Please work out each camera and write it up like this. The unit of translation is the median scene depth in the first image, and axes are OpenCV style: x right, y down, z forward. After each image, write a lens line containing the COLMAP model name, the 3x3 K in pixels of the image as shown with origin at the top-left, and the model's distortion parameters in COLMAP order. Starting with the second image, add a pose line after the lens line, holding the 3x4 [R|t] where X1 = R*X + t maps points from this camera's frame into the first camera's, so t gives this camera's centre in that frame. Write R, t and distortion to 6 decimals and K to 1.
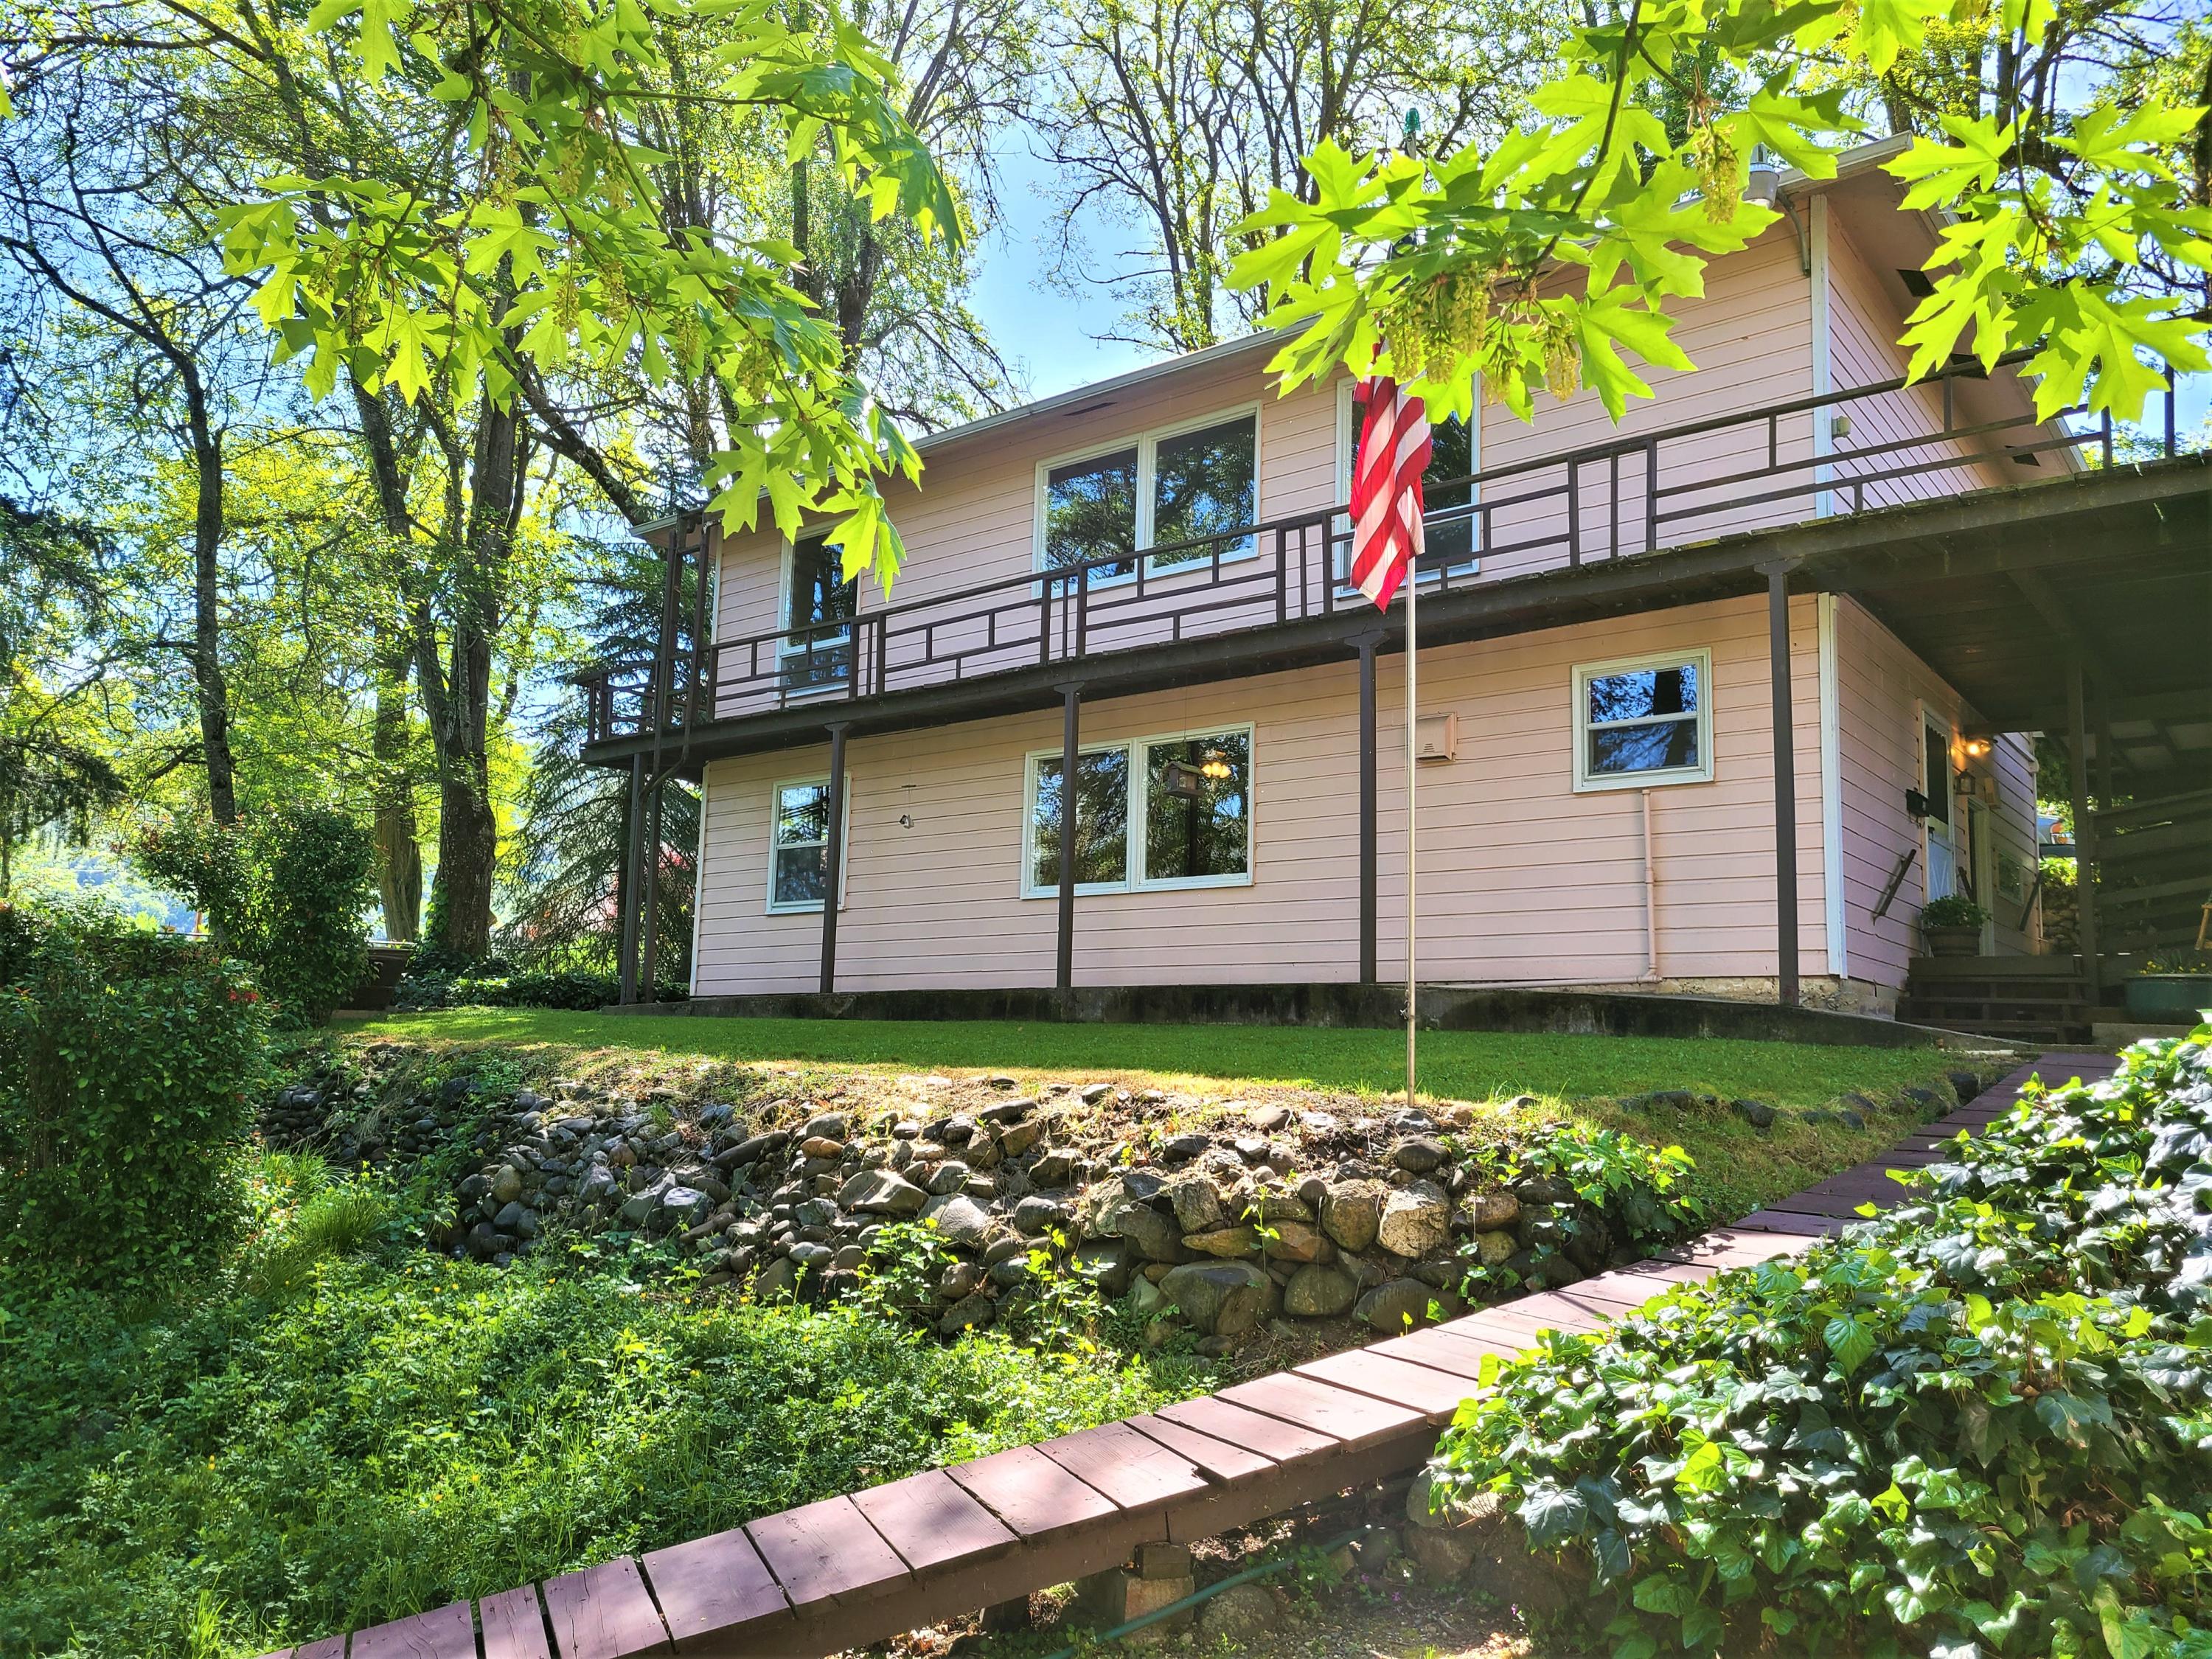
lens RADIAL K [[1697.1, 0, 1106.0], [0, 1697.1, 829.5], [0, 0, 1]] dist [0.046473, -0.055243]
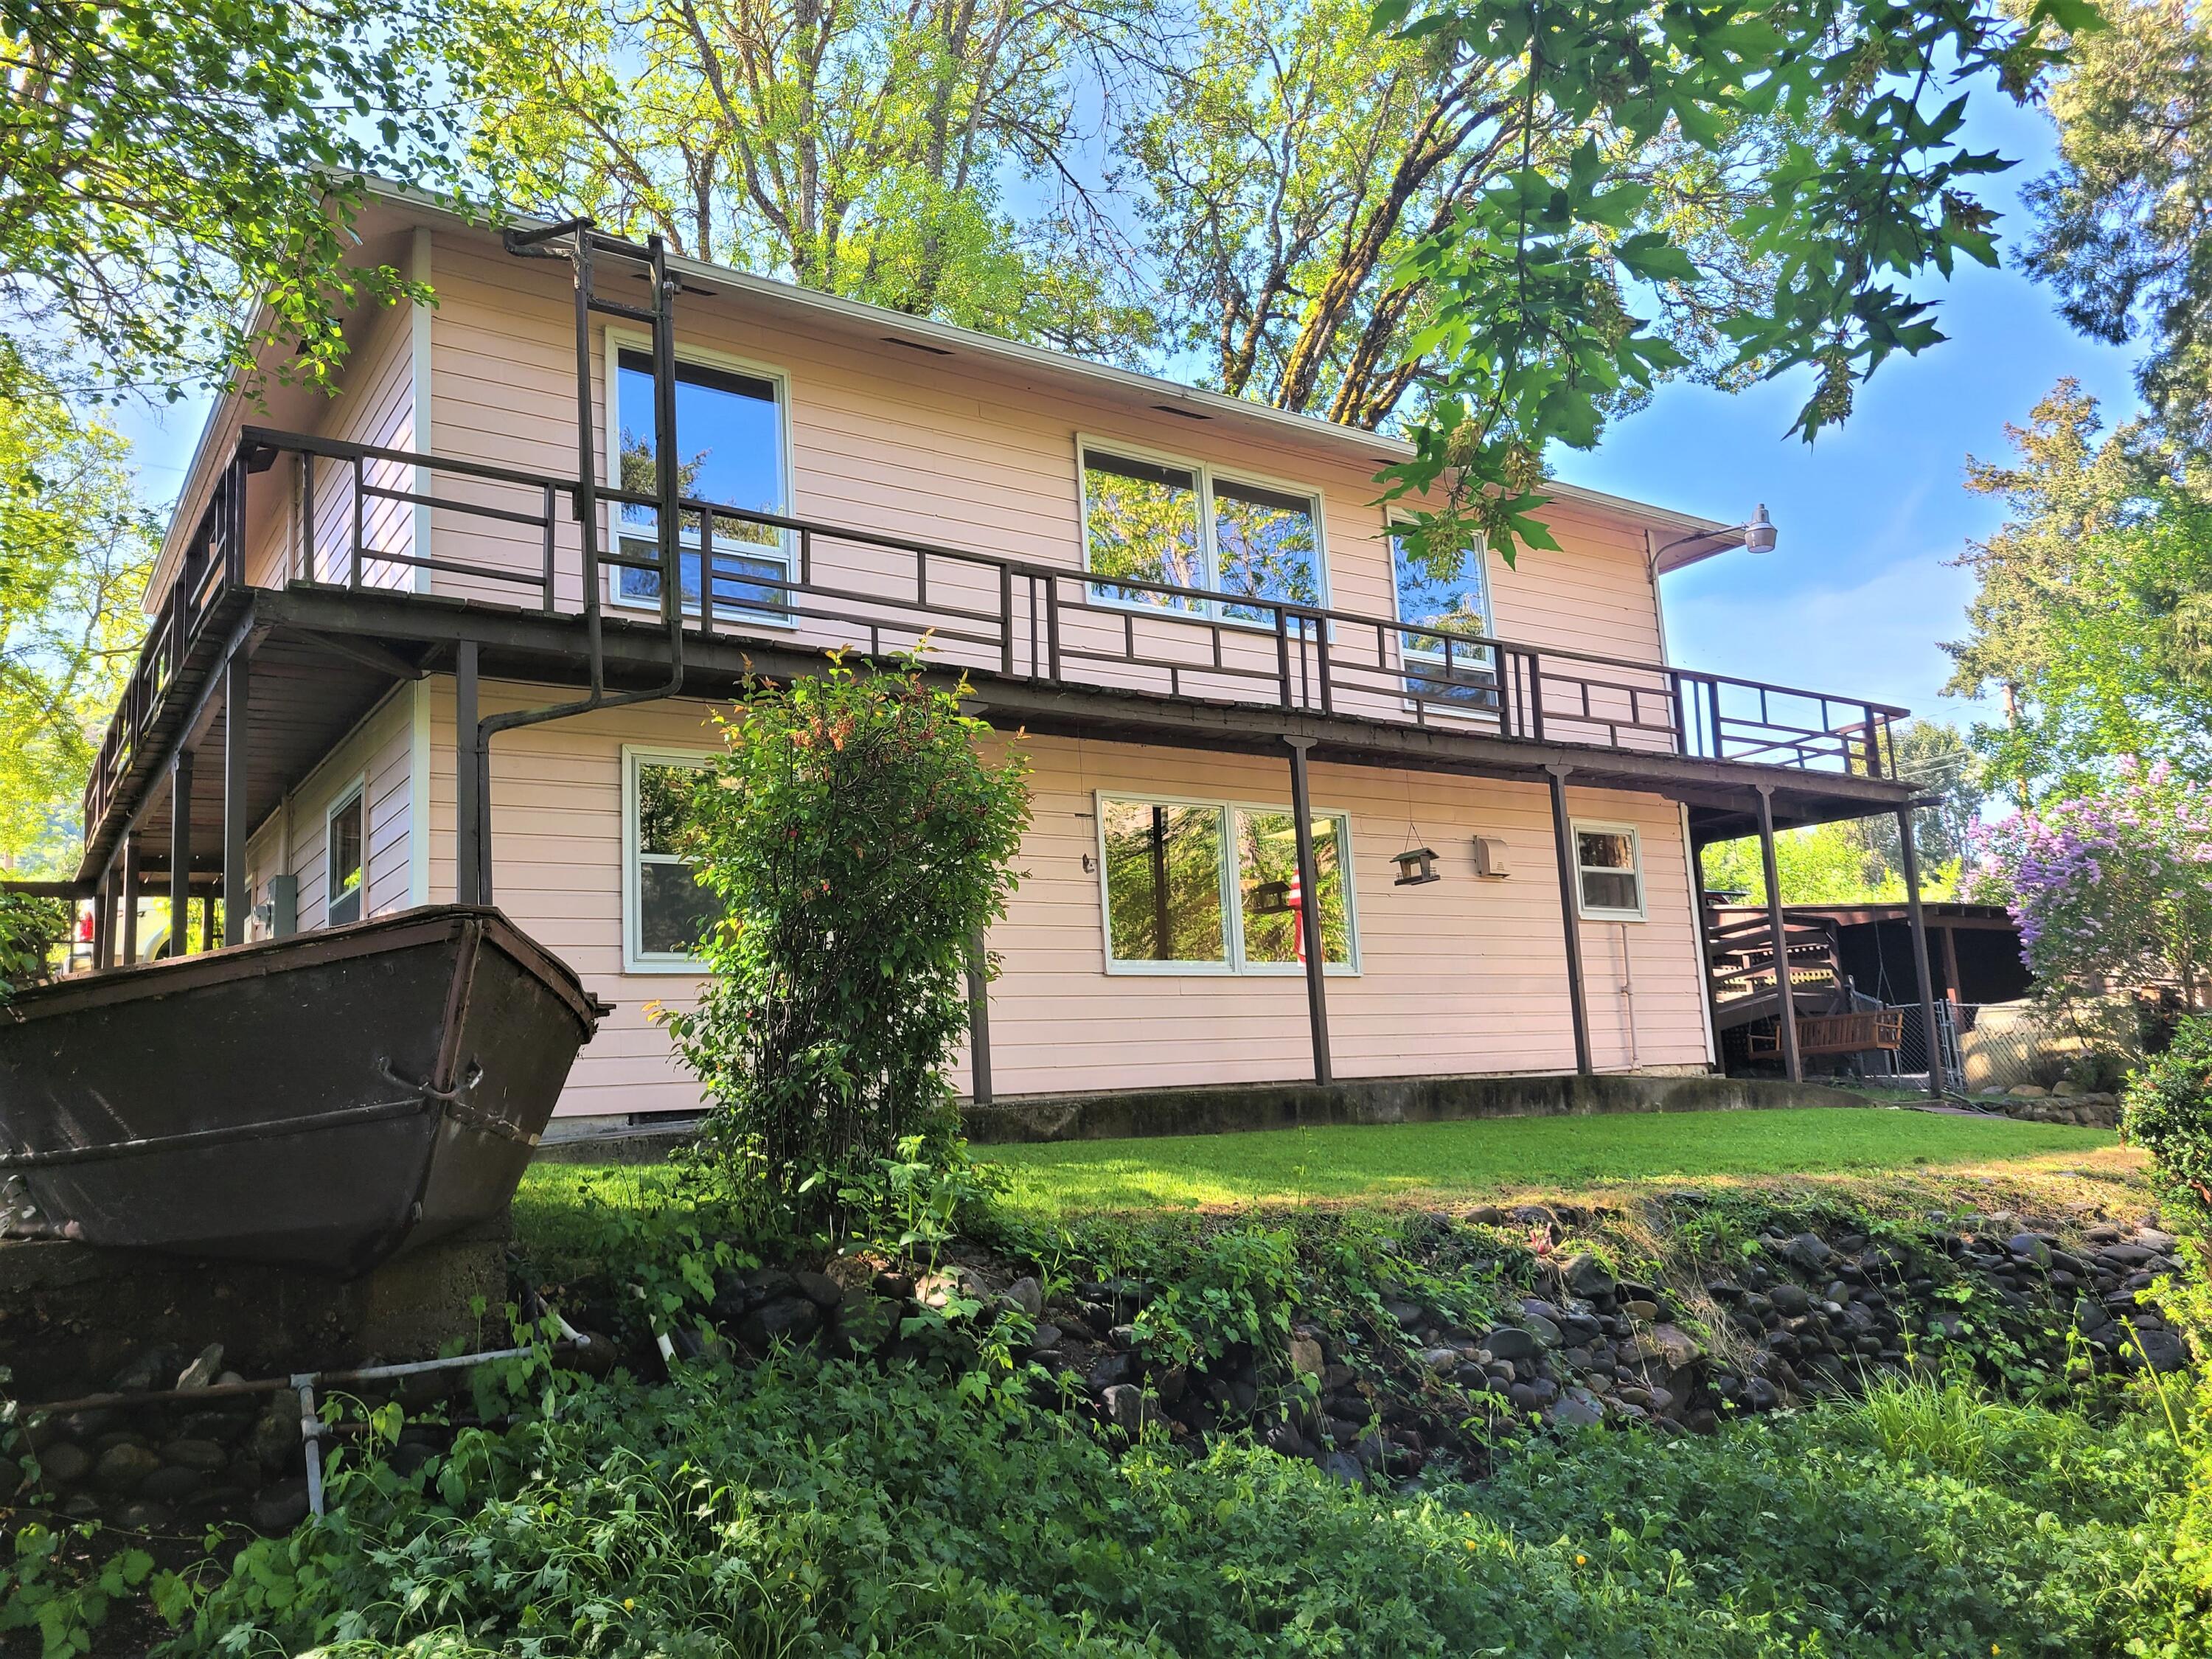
lens RADIAL K [[1697.1, 0, 1106.0], [0, 1697.1, 829.5], [0, 0, 1]] dist [0.046473, -0.055243]
pose [[0.269080, 0.125903, 0.954853, -0.892974], [-0.073069, 0.991230, -0.110108, 0.068051], [-0.960342, -0.040142, 0.275920, 0.848466]]
